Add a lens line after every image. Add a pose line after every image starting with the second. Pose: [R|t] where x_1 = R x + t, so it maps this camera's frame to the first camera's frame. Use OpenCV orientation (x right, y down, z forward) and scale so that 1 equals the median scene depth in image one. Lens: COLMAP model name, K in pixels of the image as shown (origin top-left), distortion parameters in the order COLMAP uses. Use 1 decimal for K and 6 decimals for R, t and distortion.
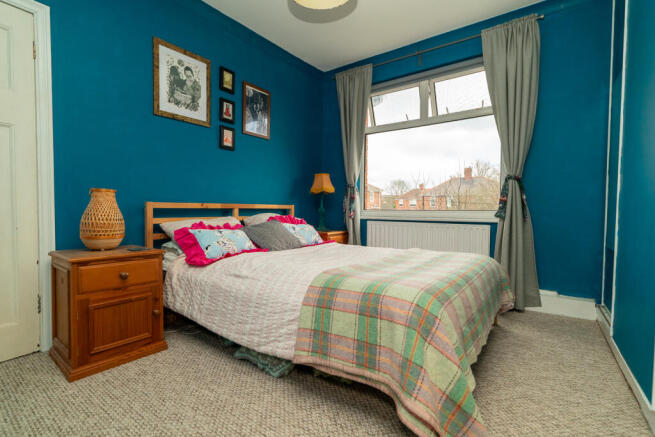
lens RADIAL K [[311.9, 0, 327.2], [0, 311.9, 209.0], [0, 0, 1]] dist [0.022292, 0.000001]
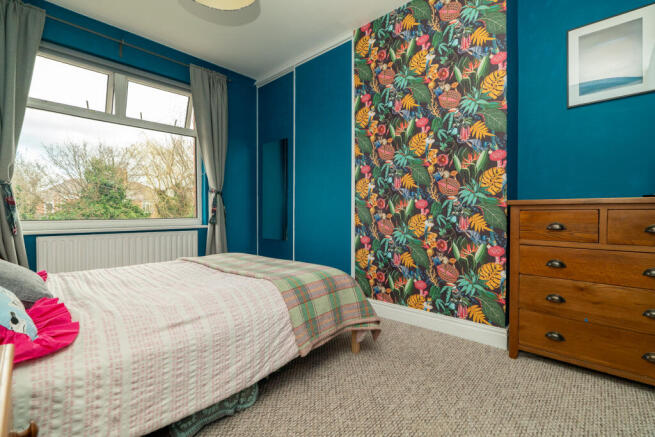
lens RADIAL K [[299.2, 0, 327.5], [0, 299.2, 218.5], [0, 0, 1]] dist [-0.015543, -0.000128]
pose [[0.101504, -0.021768, 0.994597, -0.560927], [0.008344, 0.999744, 0.021029, -0.013524], [-0.994800, 0.006165, 0.101659, 0.390731]]
